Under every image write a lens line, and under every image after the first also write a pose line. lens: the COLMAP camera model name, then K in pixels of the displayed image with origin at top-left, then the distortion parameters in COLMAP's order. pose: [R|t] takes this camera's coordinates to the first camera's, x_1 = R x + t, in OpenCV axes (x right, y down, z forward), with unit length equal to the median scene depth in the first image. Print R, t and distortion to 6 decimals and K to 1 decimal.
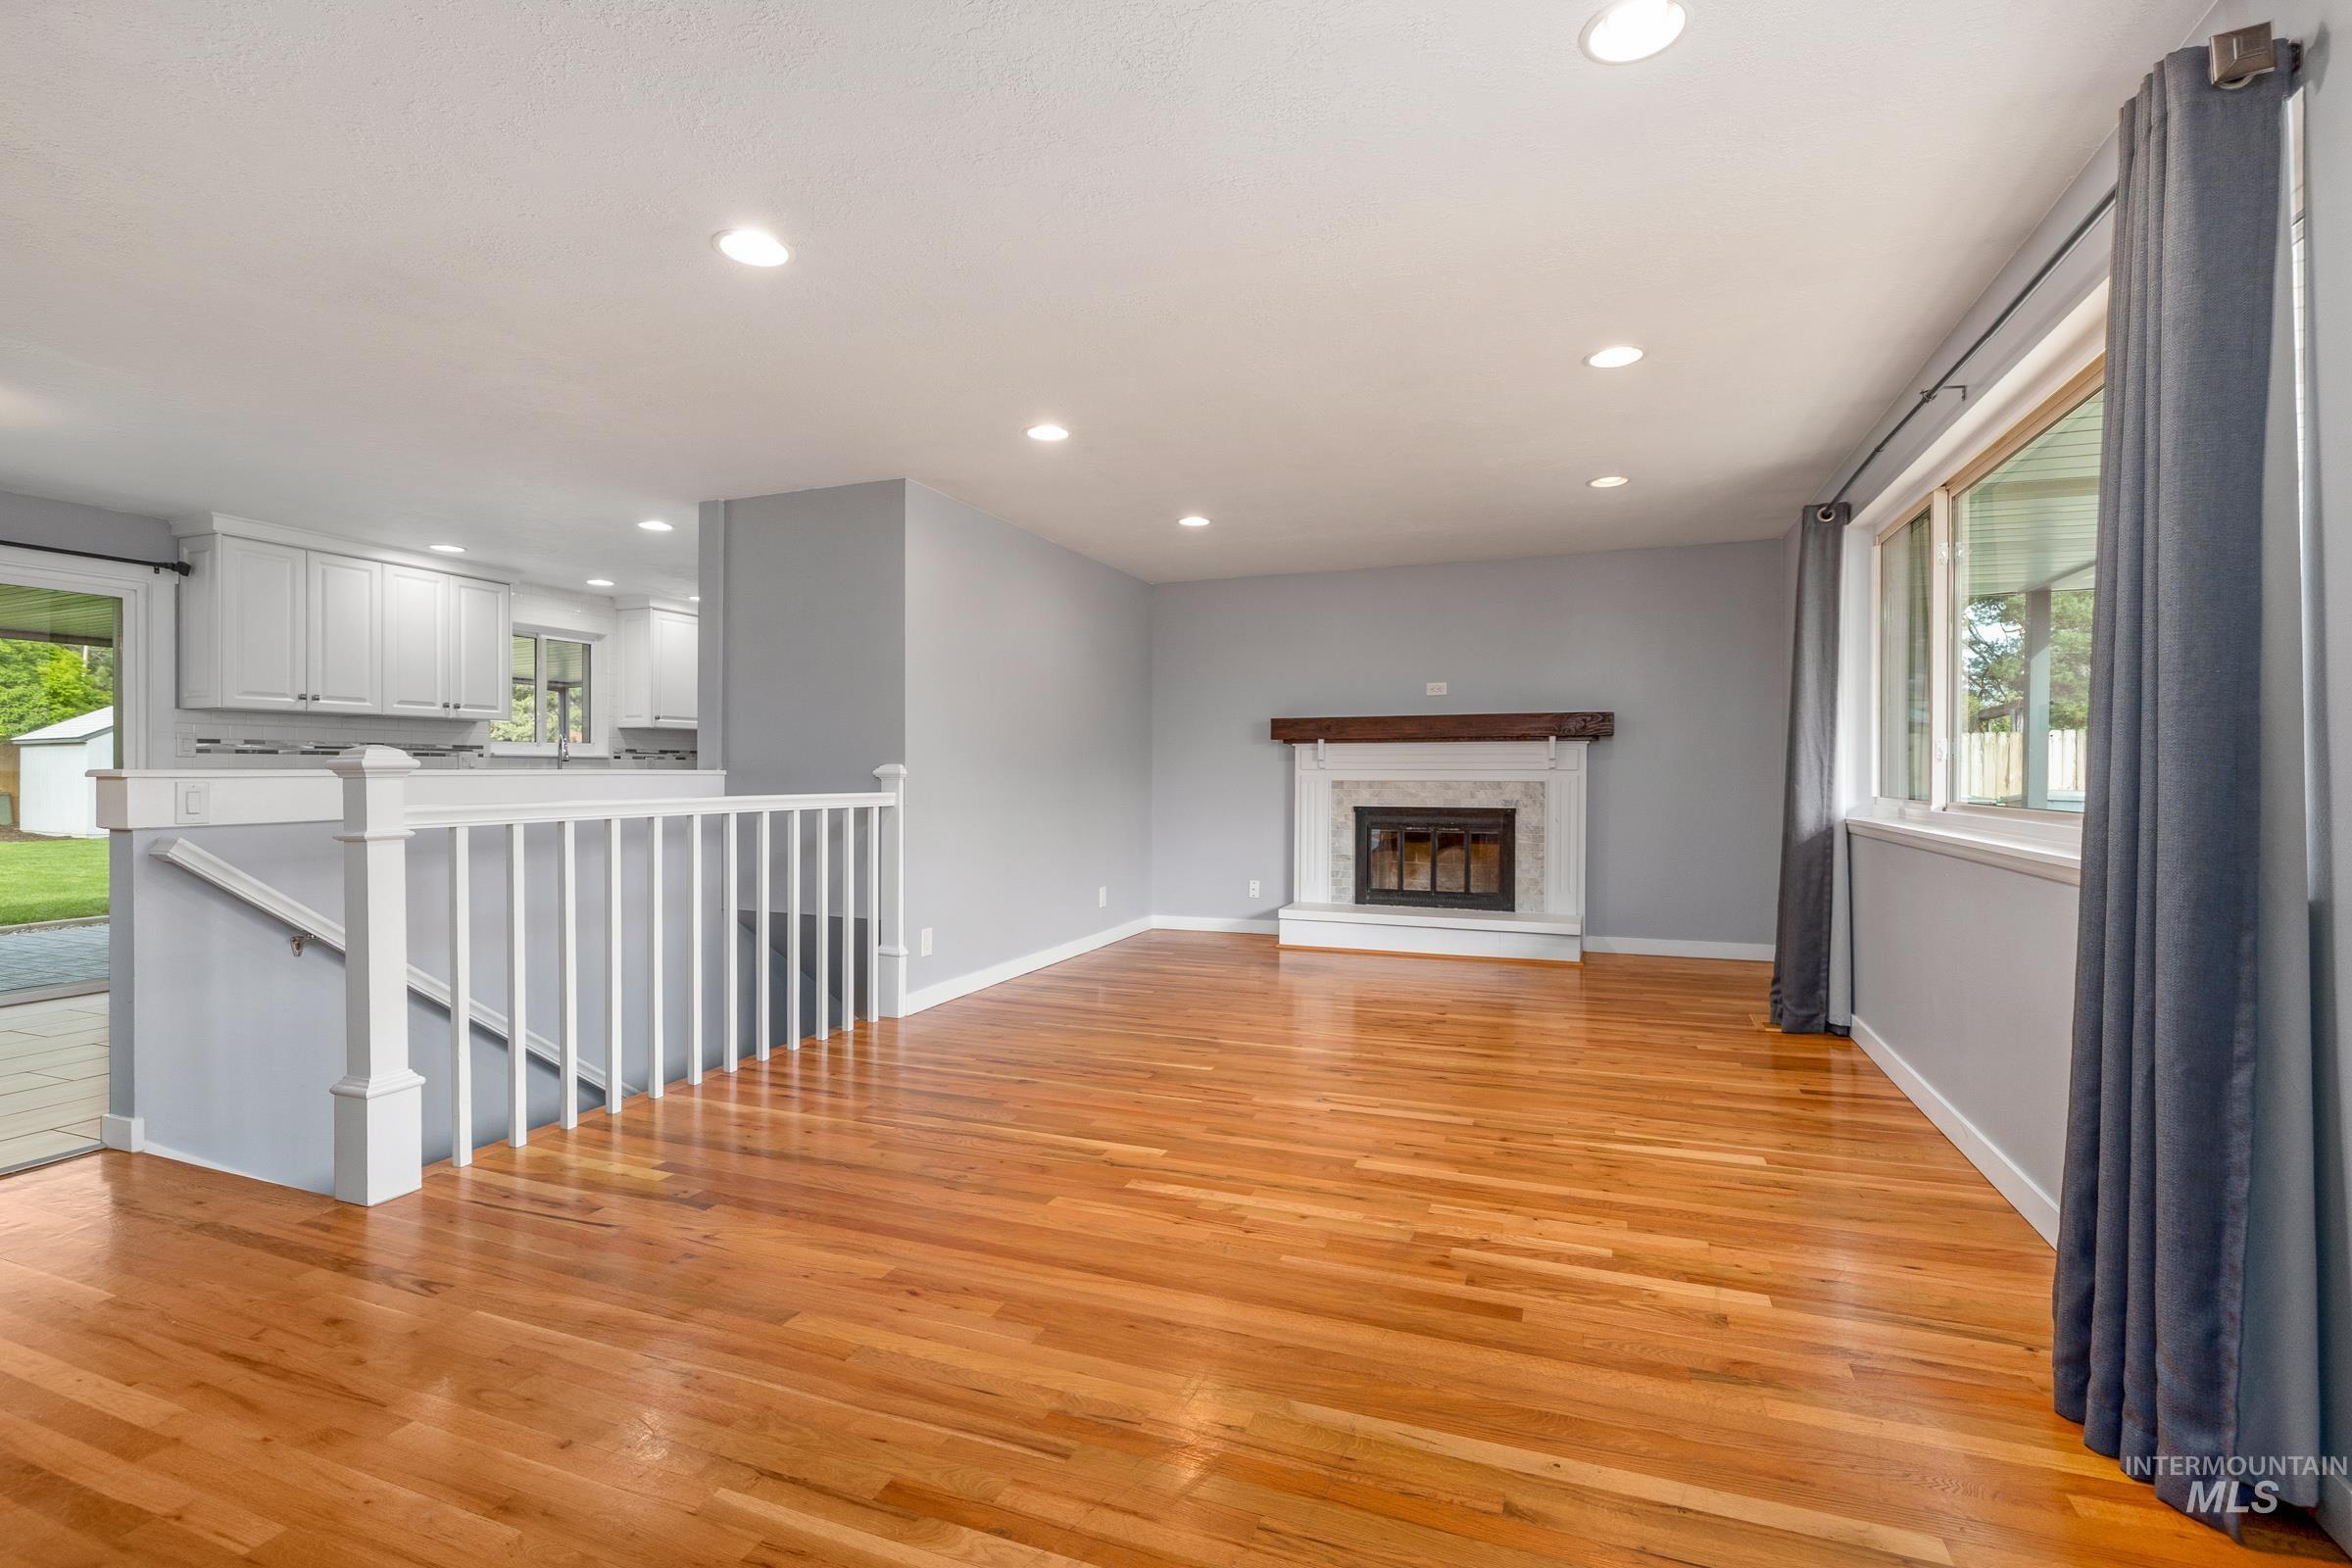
lens RADIAL K [[1067.1, 0, 1180.4], [0, 1067.1, 773.0], [0, 0, 1]] dist [0.001473, 0.000186]
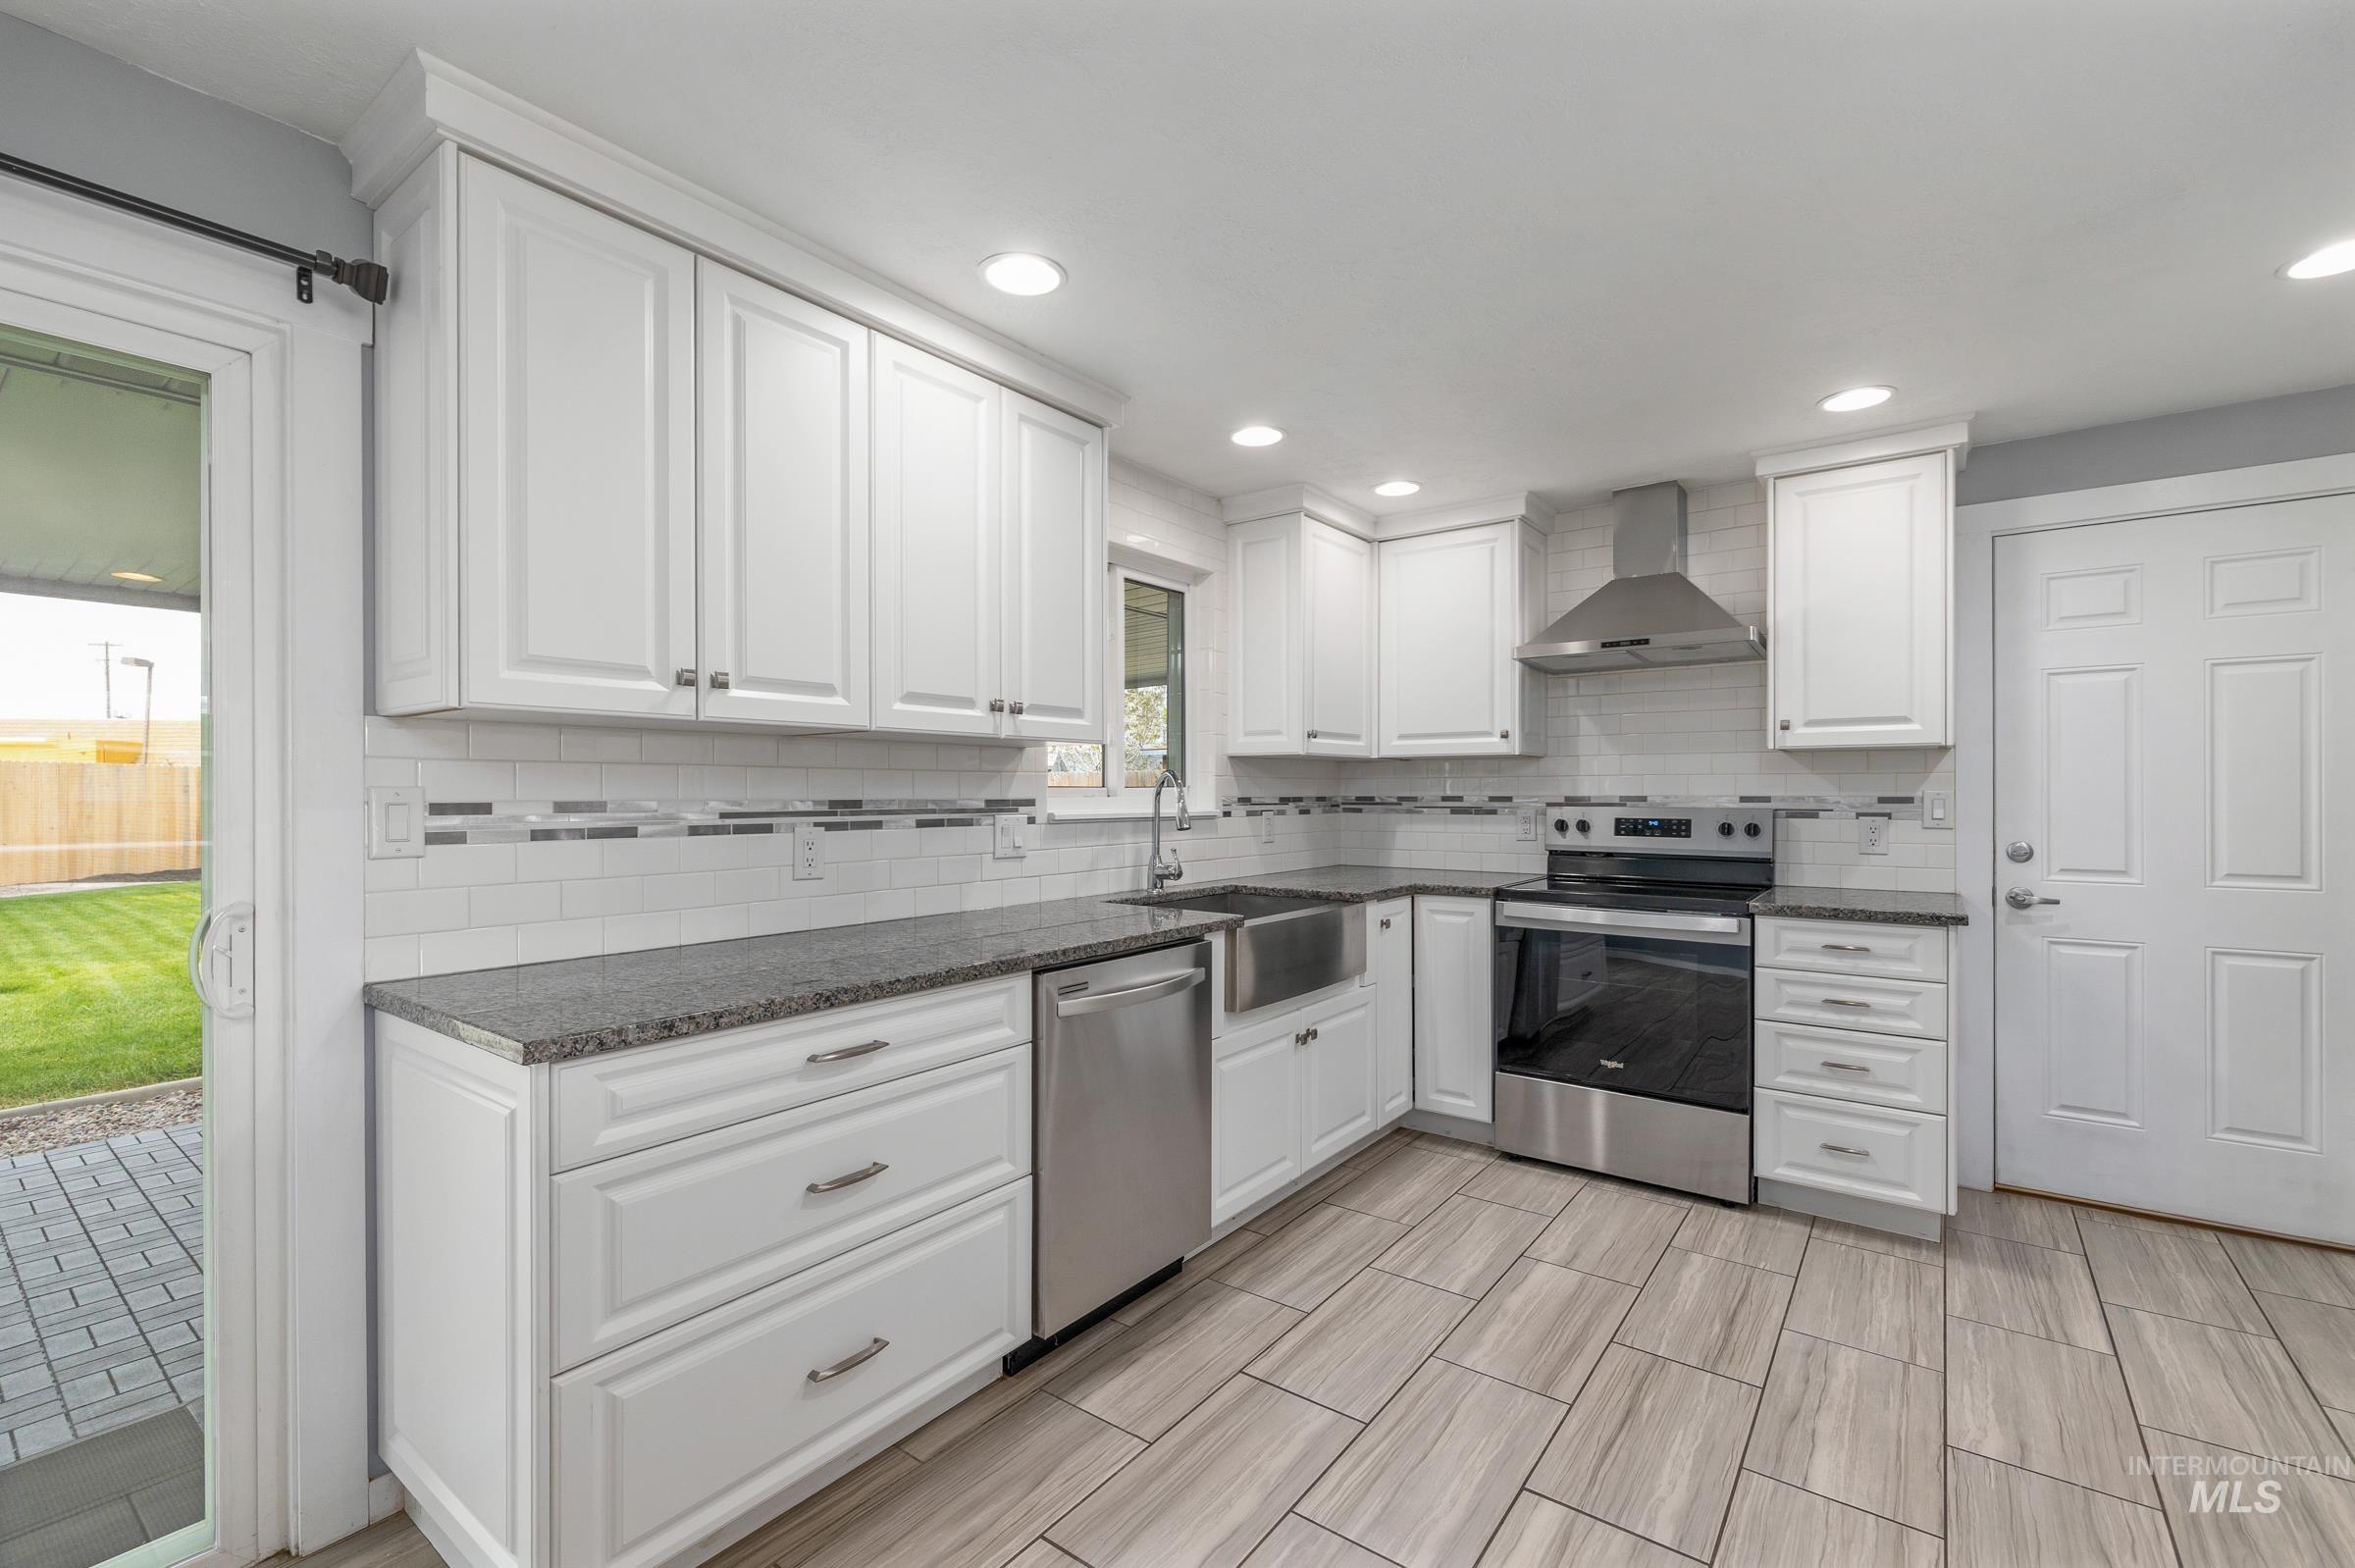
lens RADIAL K [[1012.2, 0, 1176.7], [0, 1012.2, 797.0], [0, 0, 1]] dist [-0.001526, 0.000178]
pose [[0.963942, 0.001677, -0.266107, -0.546539], [-0.000418, 0.999988, 0.004787, -0.032561], [0.266112, -0.004504, 0.963932, 0.682270]]
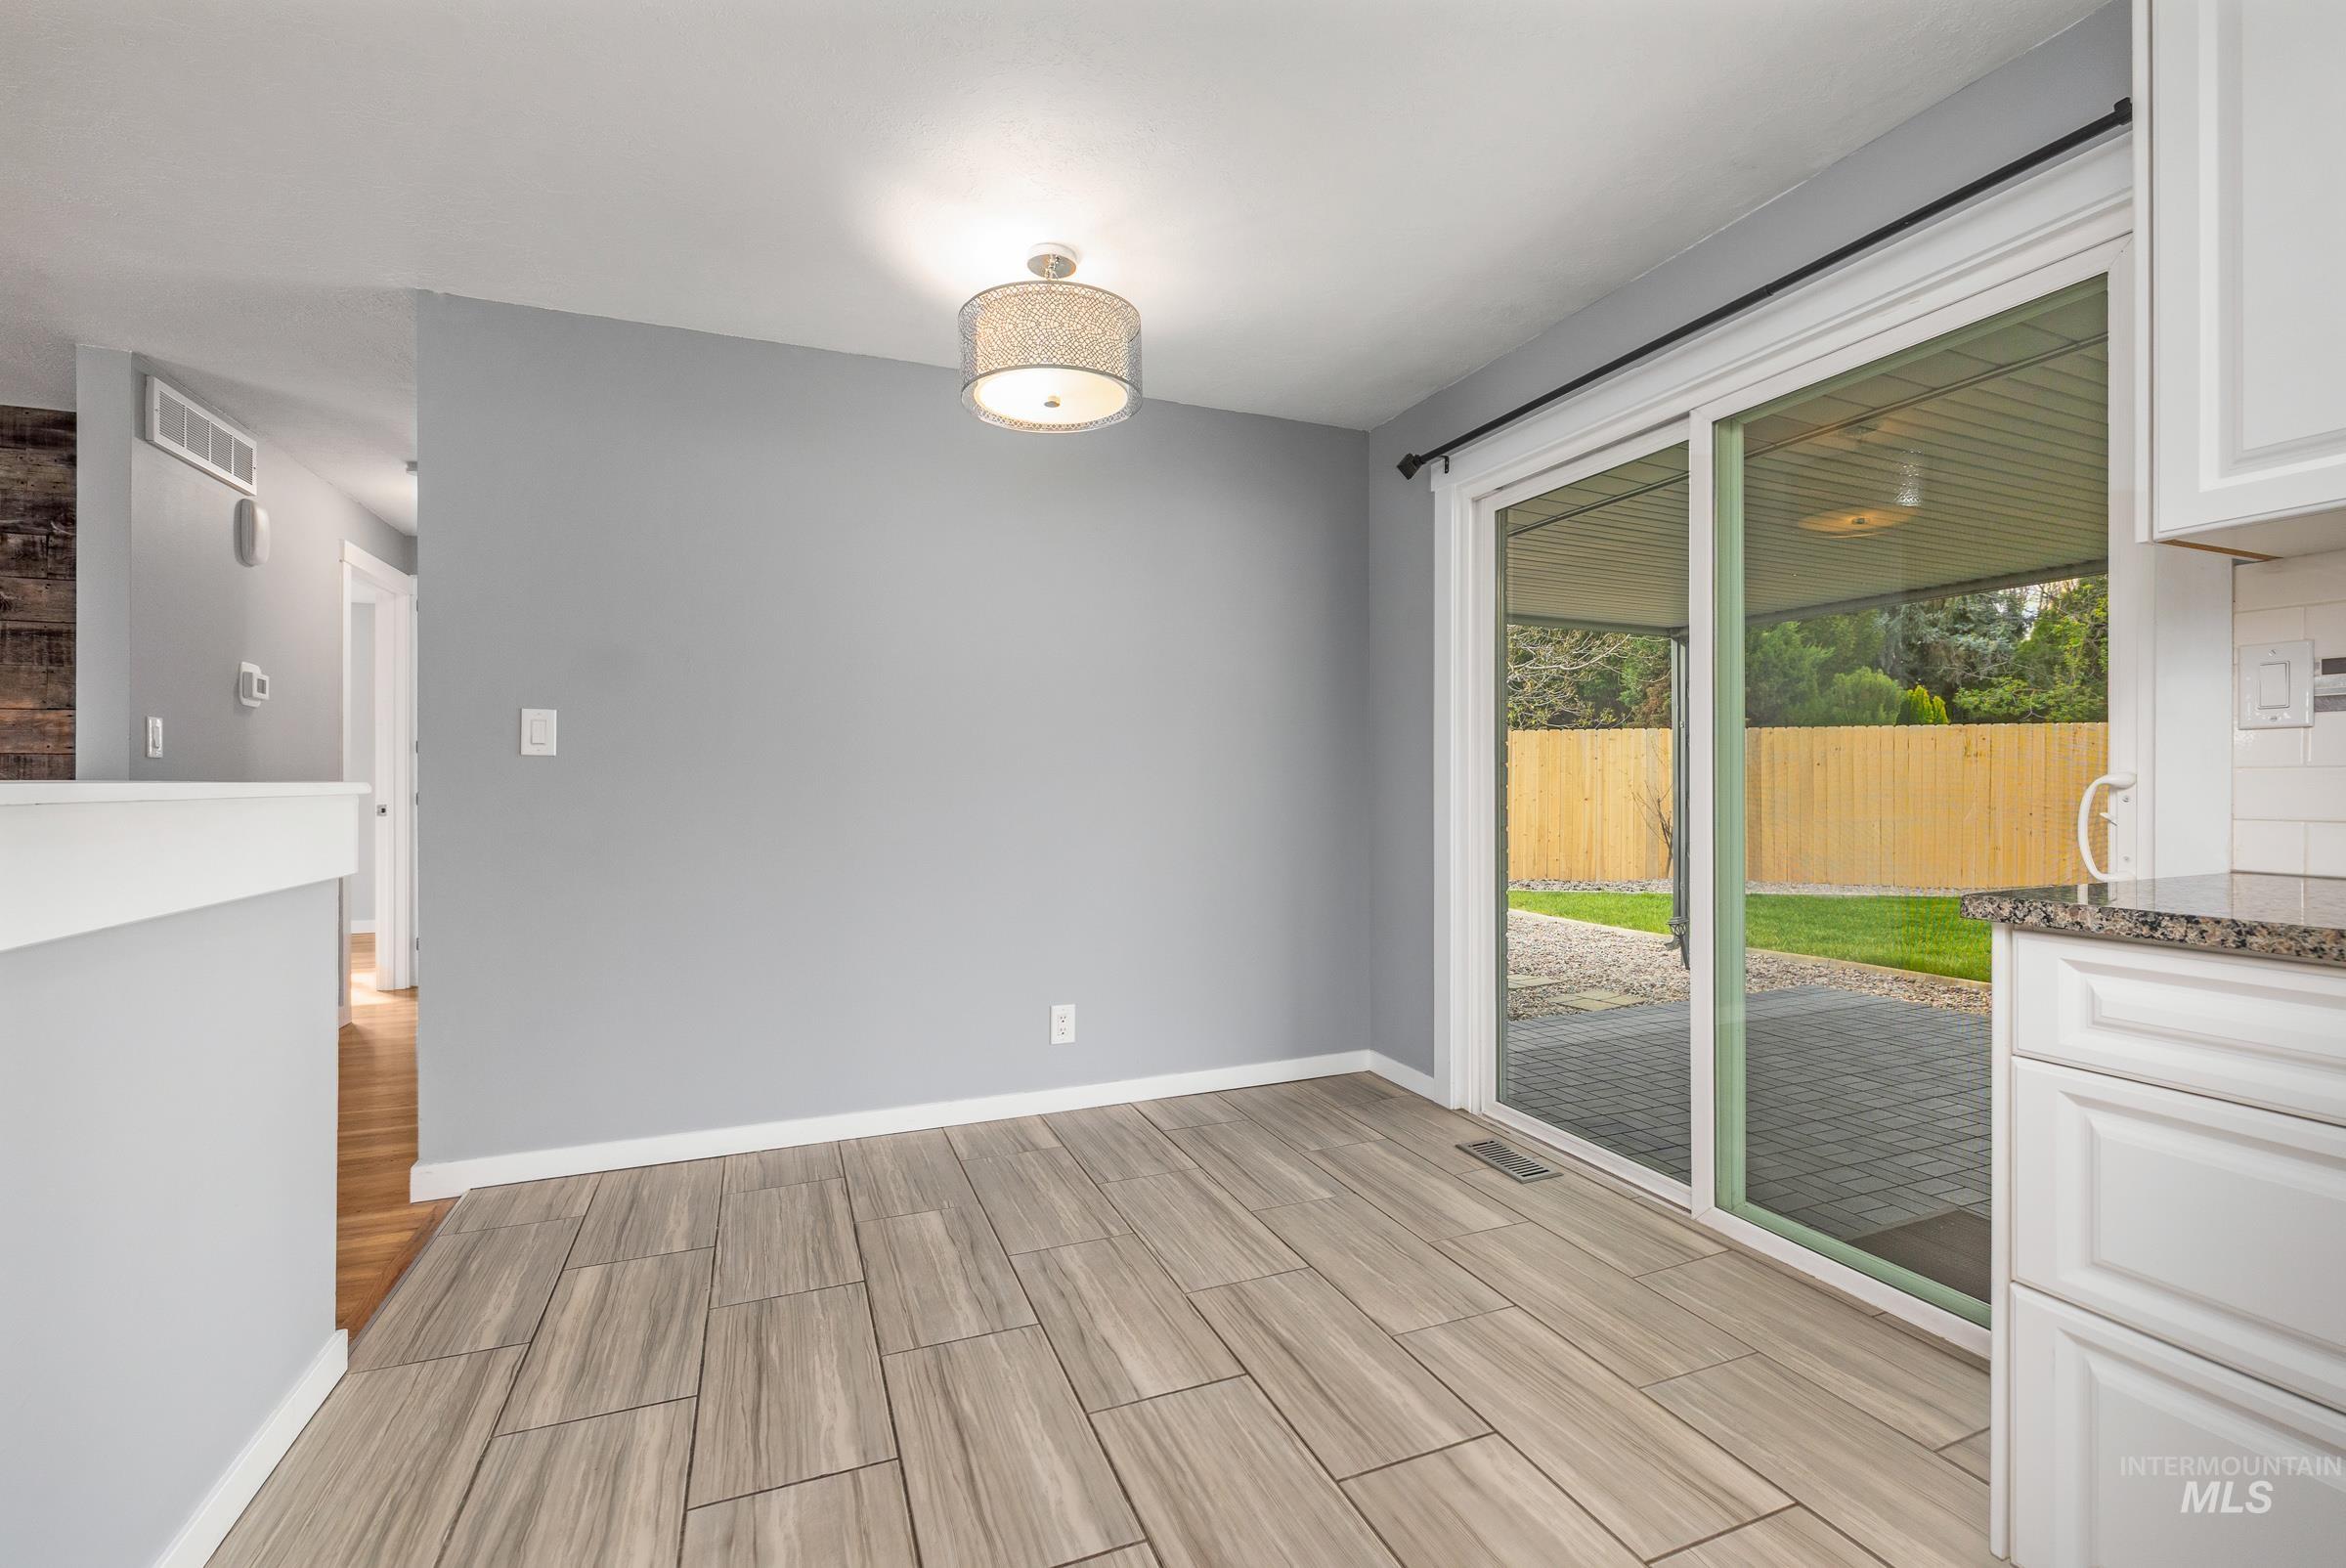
lens RADIAL K [[1014.6, 0, 1177.5], [0, 1014.6, 776.7], [0, 0, 1]] dist [0.001876, 0.000441]
pose [[-0.723400, 0.000412, -0.690429, -0.479394], [0.003501, 0.999989, -0.003072, -0.002071], [0.690420, -0.004640, -0.723394, 0.897063]]
